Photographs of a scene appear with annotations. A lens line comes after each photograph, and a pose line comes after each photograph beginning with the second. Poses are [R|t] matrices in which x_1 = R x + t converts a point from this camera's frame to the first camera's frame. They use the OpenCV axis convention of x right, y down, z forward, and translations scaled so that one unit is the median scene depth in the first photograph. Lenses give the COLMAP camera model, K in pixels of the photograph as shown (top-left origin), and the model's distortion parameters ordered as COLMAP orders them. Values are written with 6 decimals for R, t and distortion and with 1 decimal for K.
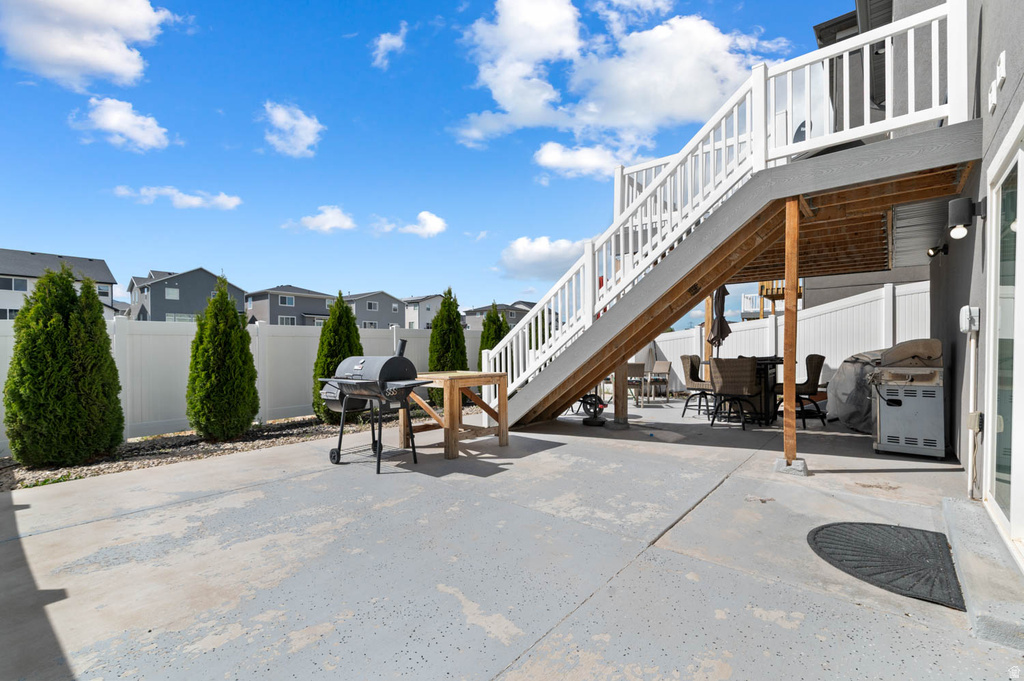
lens RADIAL K [[435.0, 0, 519.5], [0, 435.0, 345.6], [0, 0, 1]] dist [0.001563, 0.000710]
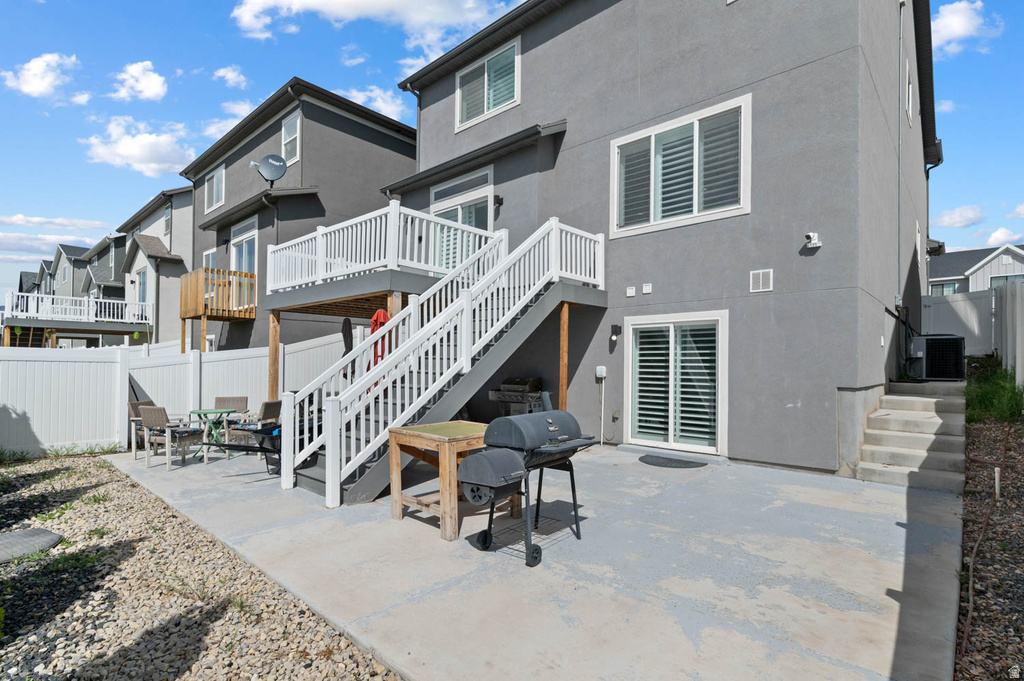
lens RADIAL K [[481.2, 0, 519.1], [0, 481.2, 351.9], [0, 0, 1]] dist [-0.001215, -0.000380]
pose [[0.052301, 0.029033, 0.998209, -1.761425], [-0.021463, 0.999379, -0.027943, -0.092779], [-0.998401, -0.019963, 0.052892, 1.396065]]
